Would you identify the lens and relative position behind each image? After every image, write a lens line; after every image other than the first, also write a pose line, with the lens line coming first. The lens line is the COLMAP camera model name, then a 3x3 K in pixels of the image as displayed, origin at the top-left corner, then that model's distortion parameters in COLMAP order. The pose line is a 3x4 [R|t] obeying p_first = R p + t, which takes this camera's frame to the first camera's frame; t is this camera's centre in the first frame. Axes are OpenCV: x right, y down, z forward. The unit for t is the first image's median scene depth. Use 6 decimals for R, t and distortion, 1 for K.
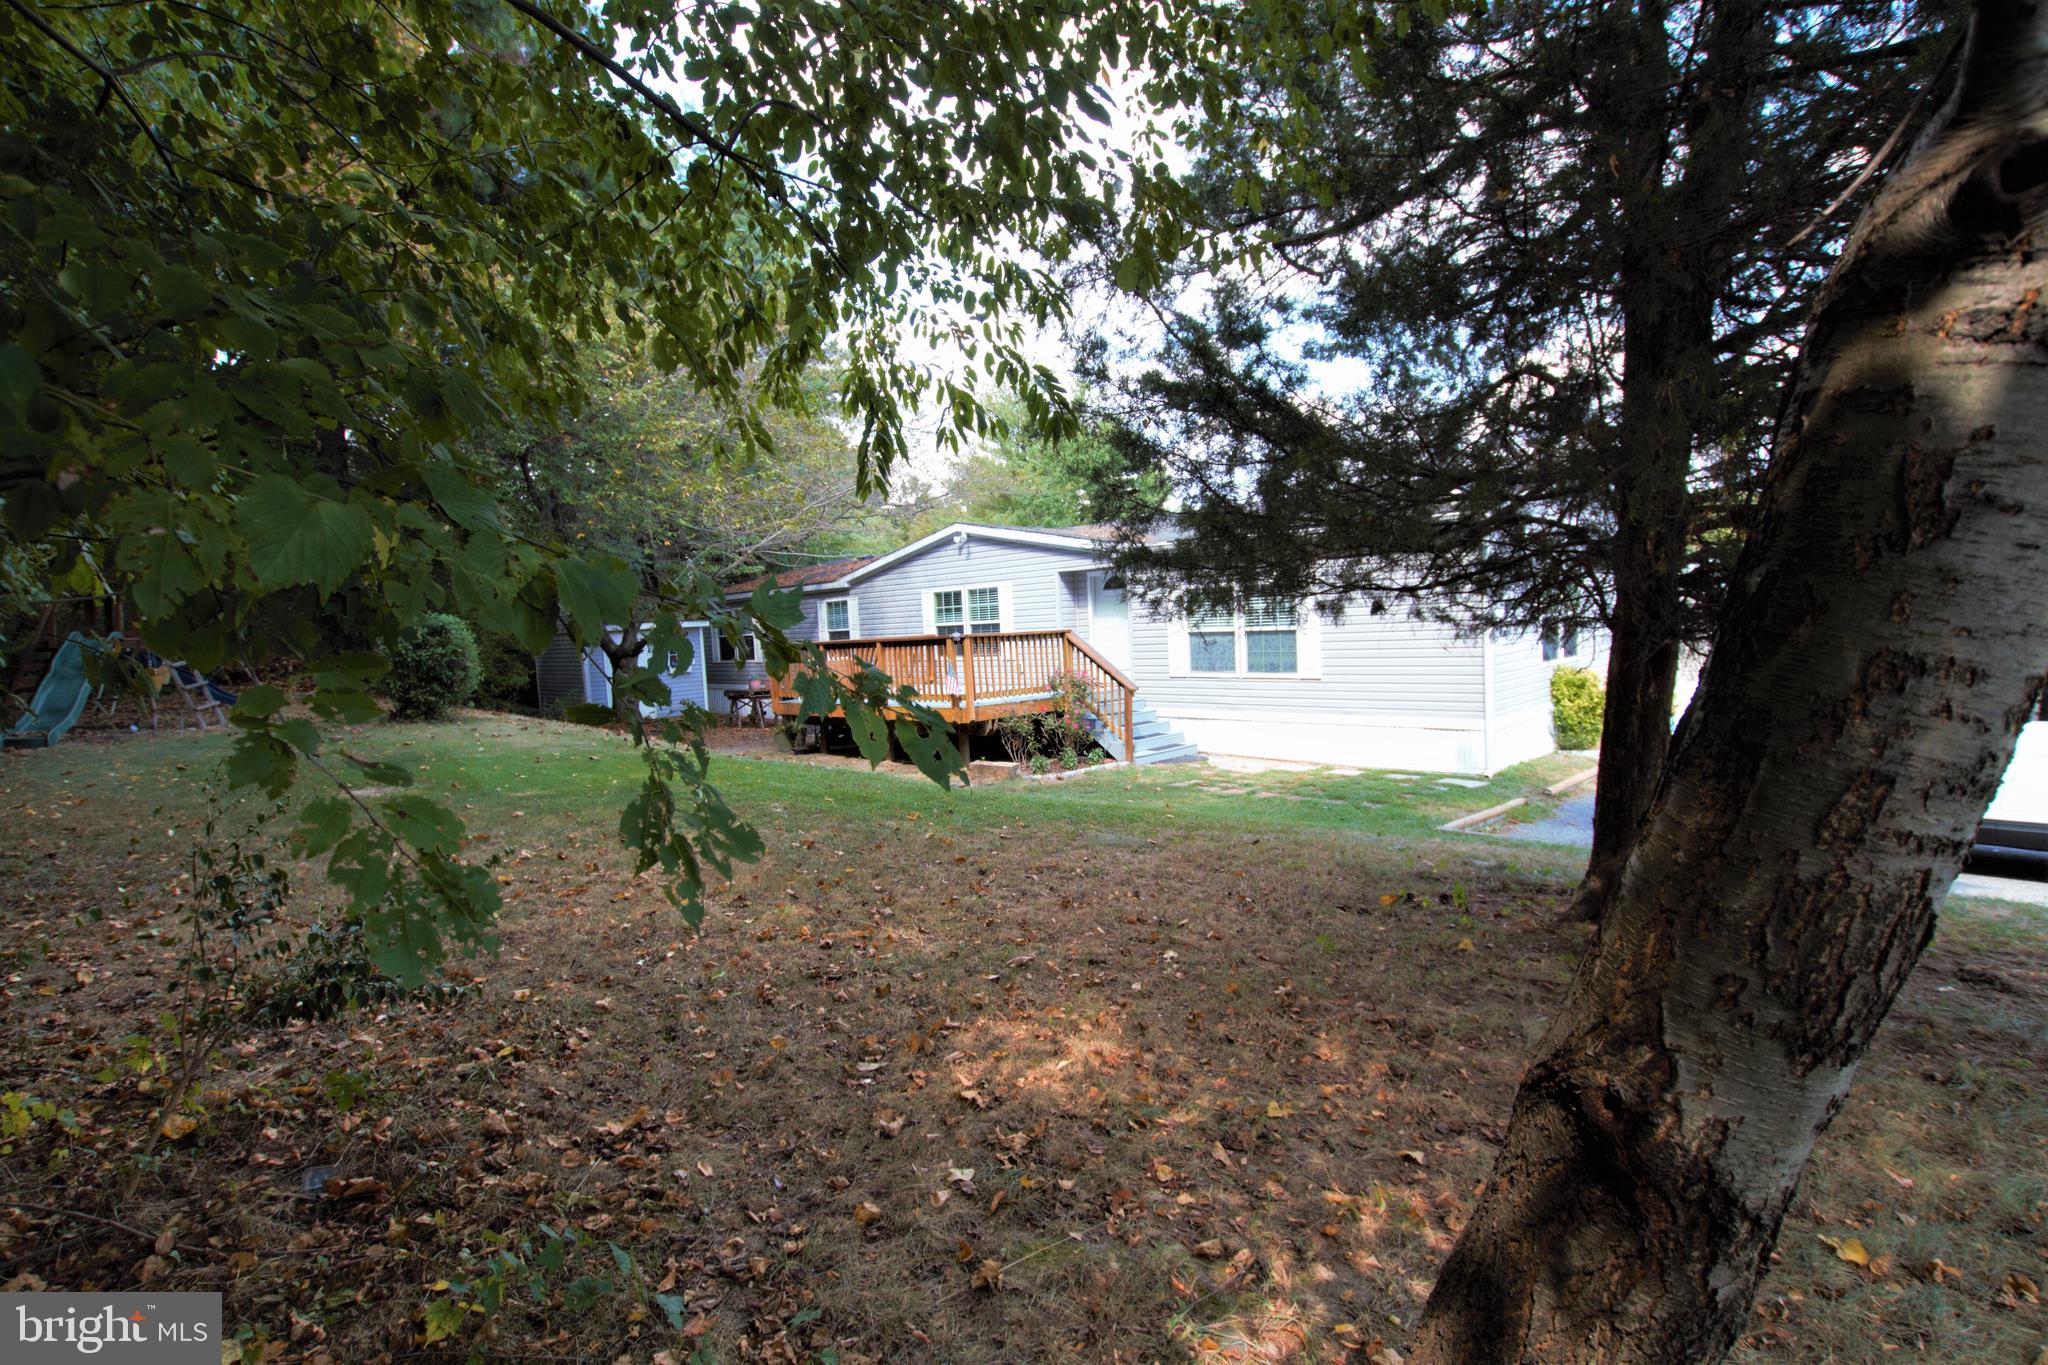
lens RADIAL K [[956.5, 0, 1024.0], [0, 956.5, 682.5], [0, 0, 1]] dist [-0.033437, 0.005522]
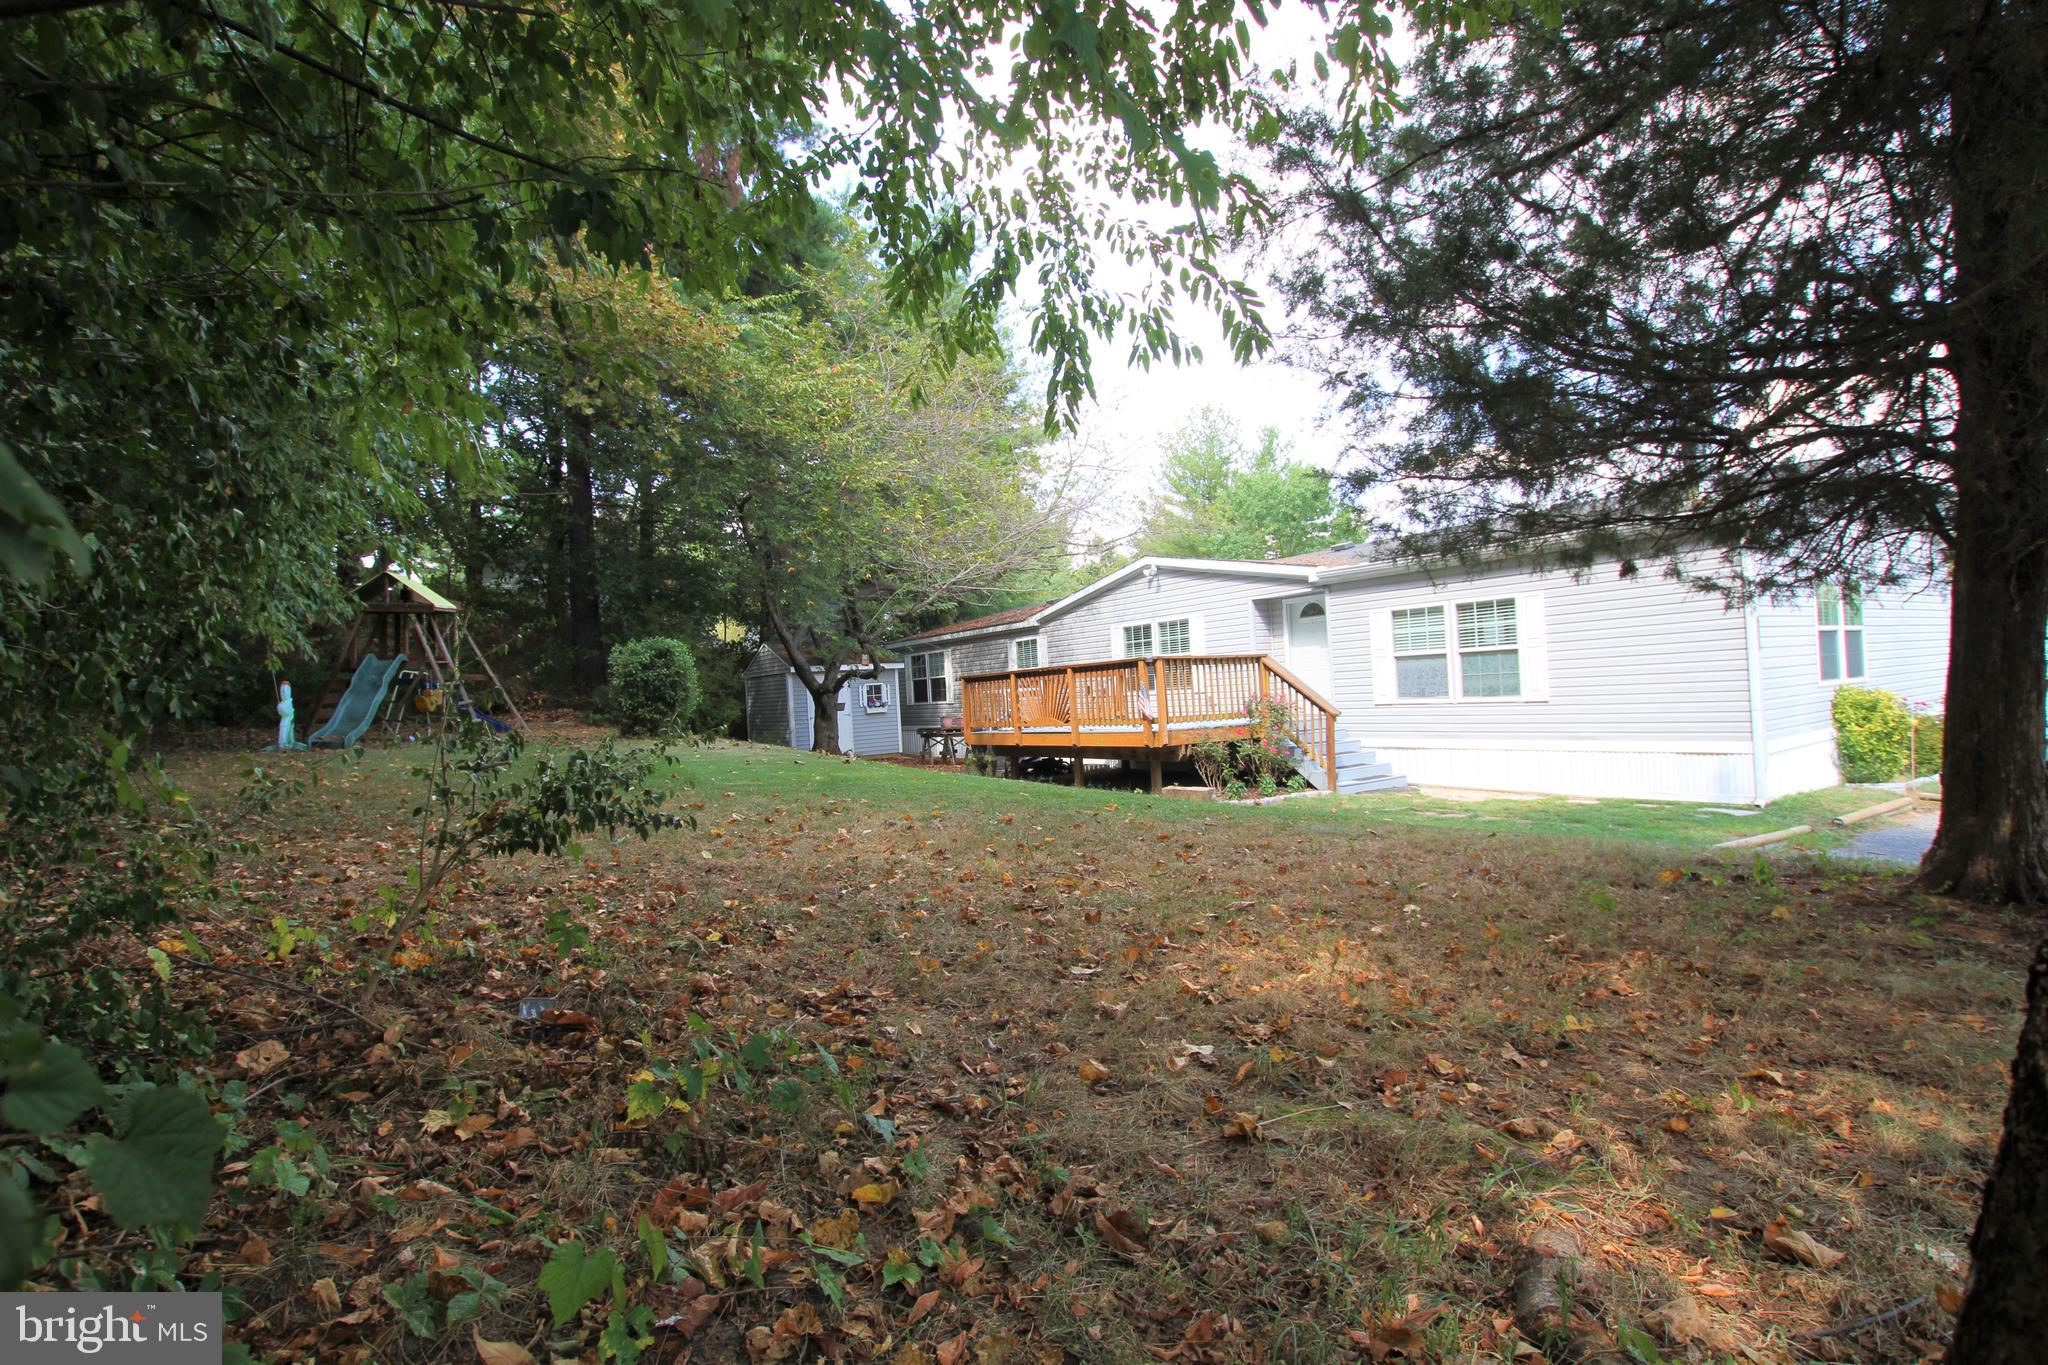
lens RADIAL K [[952.1, 0, 1023.5], [0, 952.1, 693.9], [0, 0, 1]] dist [-0.032050, 0.004390]
pose [[0.981843, -0.003614, -0.189661, -0.029162], [-0.008059, 0.998121, -0.060735, 0.125458], [0.189524, 0.061160, 0.979969, 0.050402]]
